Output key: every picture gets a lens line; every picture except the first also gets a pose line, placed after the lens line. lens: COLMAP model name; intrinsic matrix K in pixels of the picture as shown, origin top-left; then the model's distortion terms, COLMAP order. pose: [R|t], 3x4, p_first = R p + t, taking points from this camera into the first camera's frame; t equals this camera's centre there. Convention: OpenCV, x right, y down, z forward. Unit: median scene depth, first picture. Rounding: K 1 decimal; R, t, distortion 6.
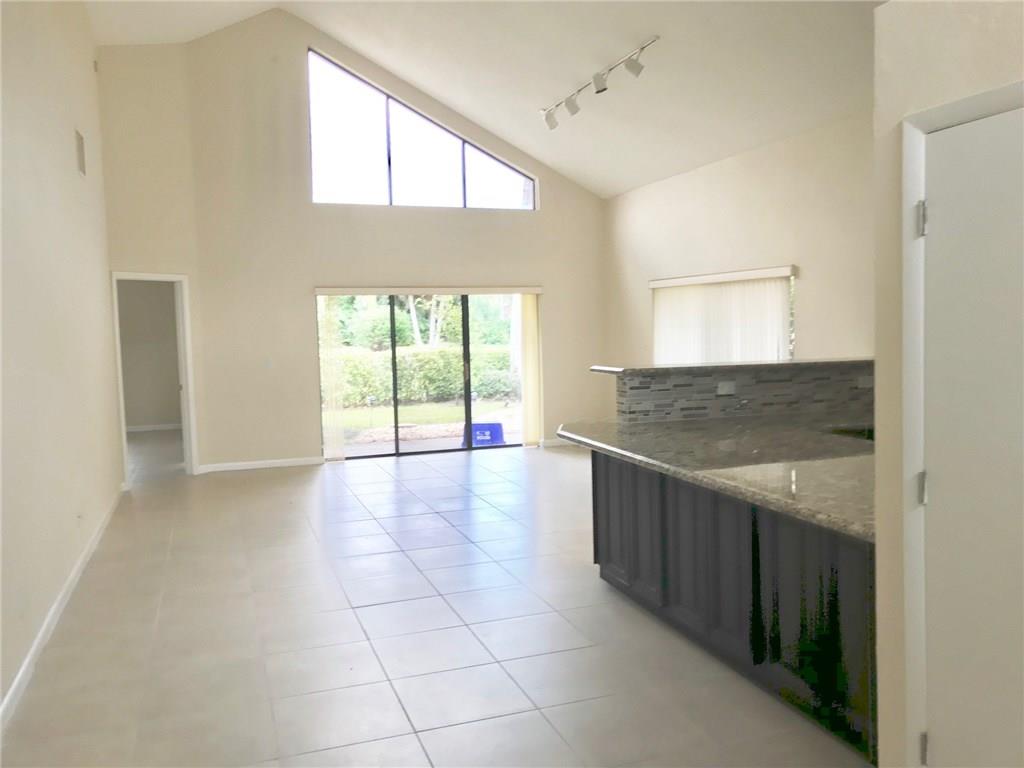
lens RADIAL K [[843.1, 0, 515.8], [0, 843.1, 387.2], [0, 0, 1]] dist [0.042080, -0.060371]
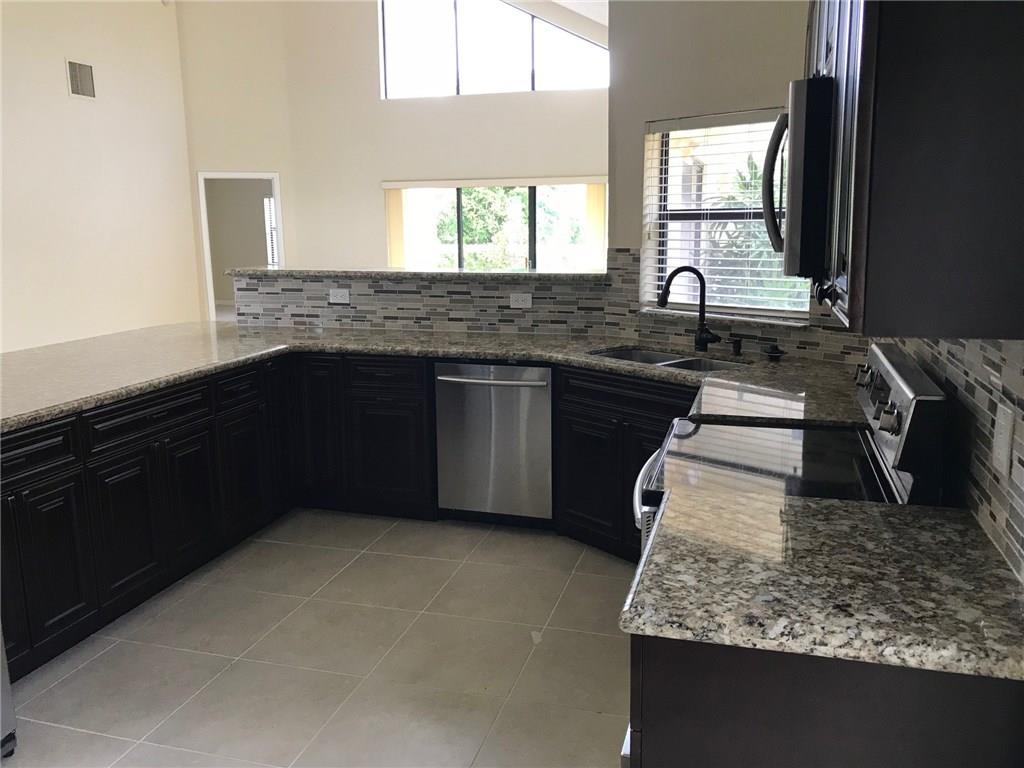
lens RADIAL K [[843.1, 0, 511.3], [0, 843.1, 377.5], [0, 0, 1]] dist [0.042080, -0.060371]
pose [[0.796483, 0.121638, -0.592300, 0.946202], [-0.049014, 0.989321, 0.137263, -0.046206], [0.602671, -0.080297, 0.793940, 0.386782]]
